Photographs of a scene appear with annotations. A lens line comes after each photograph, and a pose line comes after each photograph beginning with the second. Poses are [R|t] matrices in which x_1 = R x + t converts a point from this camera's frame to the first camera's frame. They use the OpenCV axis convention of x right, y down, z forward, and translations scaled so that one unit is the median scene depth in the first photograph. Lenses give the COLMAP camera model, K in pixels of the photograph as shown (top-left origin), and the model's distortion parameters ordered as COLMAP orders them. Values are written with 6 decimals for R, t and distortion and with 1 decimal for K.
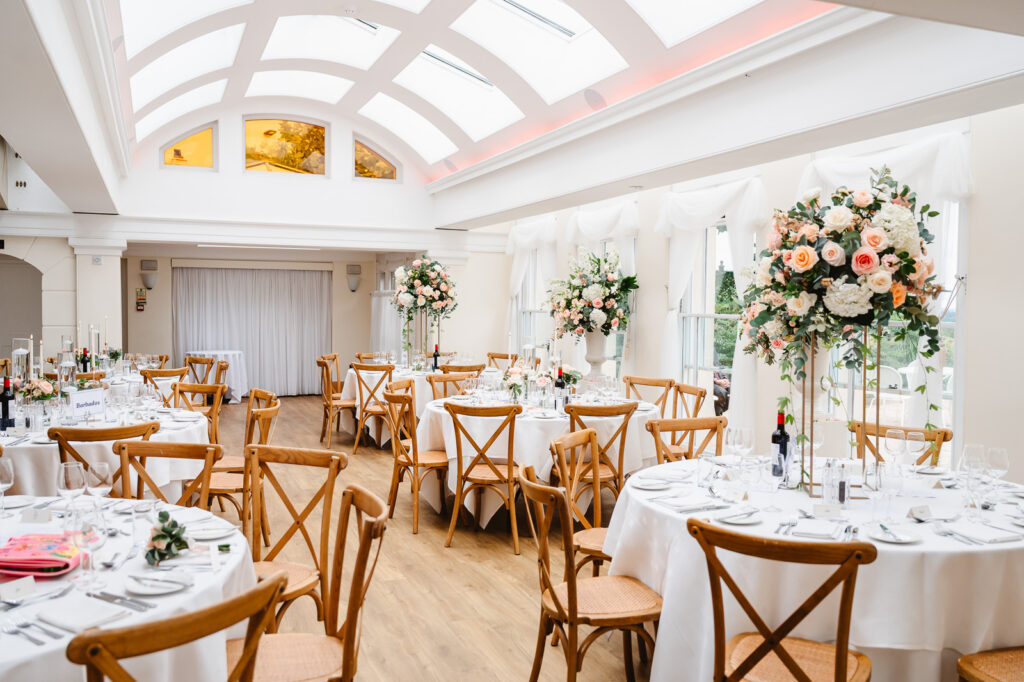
lens RADIAL K [[878.0, 0, 496.1], [0, 878.0, 341.4], [0, 0, 1]] dist [0.007053, 0.017124]
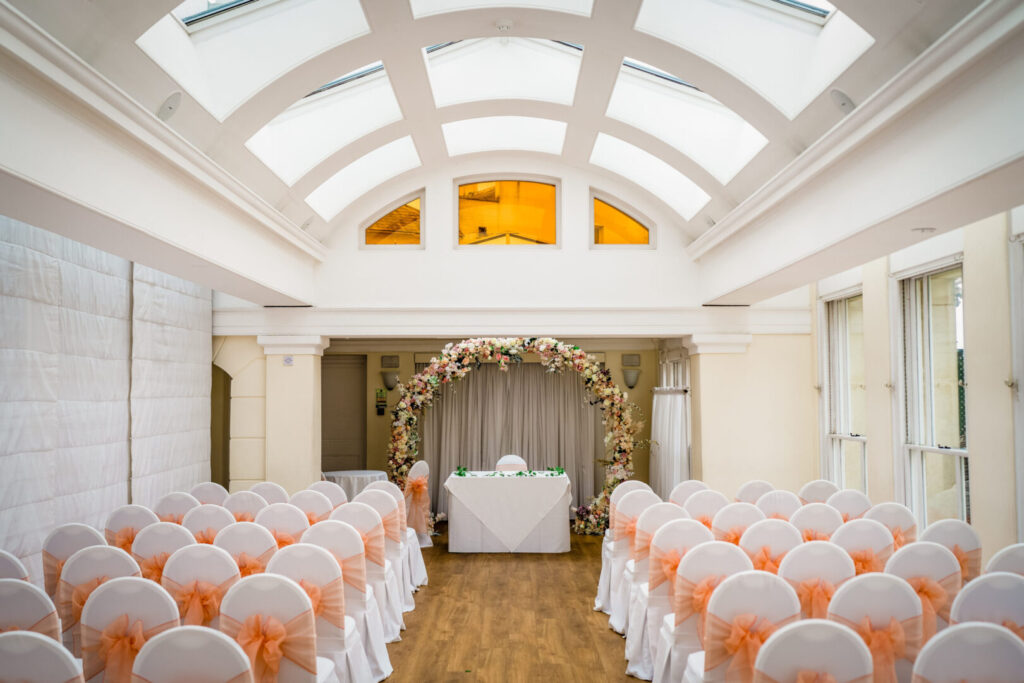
lens RADIAL K [[1029.2, 0, 512.0], [0, 1029.2, 341.5], [0, 0, 1]] dist [0.016940, 0.009573]
pose [[0.931664, -0.030814, -0.362011, 0.110707], [-0.002765, 0.995767, -0.091875, -0.019785], [0.363310, 0.086598, 0.927635, 0.153388]]
